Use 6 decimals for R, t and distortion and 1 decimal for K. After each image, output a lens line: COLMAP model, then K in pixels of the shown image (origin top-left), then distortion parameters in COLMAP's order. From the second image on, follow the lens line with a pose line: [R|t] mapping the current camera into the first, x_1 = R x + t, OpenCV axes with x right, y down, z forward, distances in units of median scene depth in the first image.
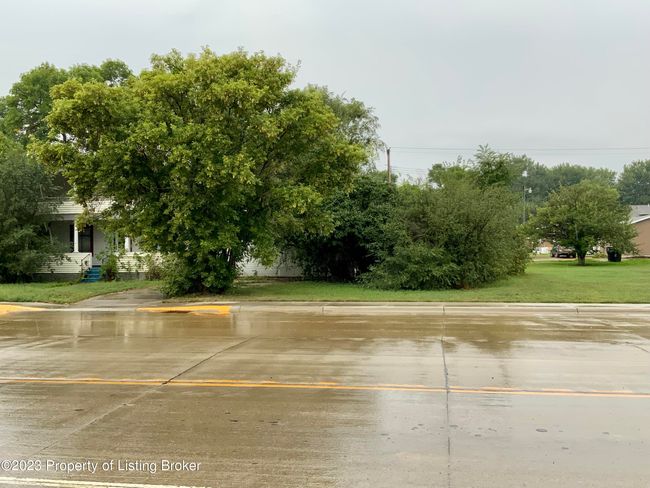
lens RADIAL K [[704.7, 0, 323.1], [0, 704.7, 246.6], [0, 0, 1]] dist [0.077701, 0.000000]
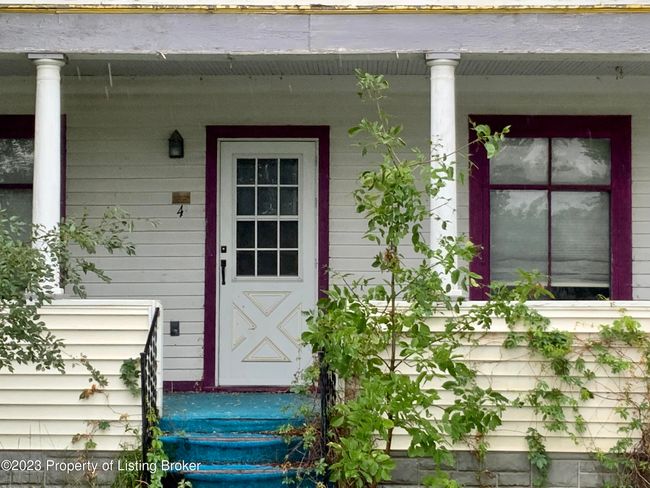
lens RADIAL K [[1566.1, 0, 301.3], [0, 1566.1, 240.4], [0, 0, 1]] dist [0.029972, 0.000000]
pose [[0.989785, 0.024709, 0.140413, -0.353084], [-0.019938, 0.999178, -0.035283, 0.007767], [-0.141170, 0.032123, 0.989464, 0.725760]]
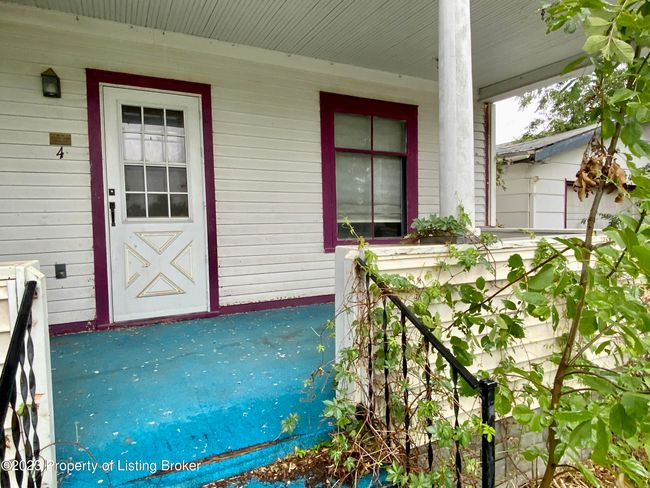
lens RADIAL K [[408.9, 0, 320.1], [0, 408.9, 245.0], [0, 0, 1]] dist [0.032020, -0.027572]
pose [[0.800781, -0.028468, 0.598280, -0.338958], [0.002117, 0.998998, 0.044702, 0.005744], [-0.598953, -0.034530, 0.800039, 0.986164]]
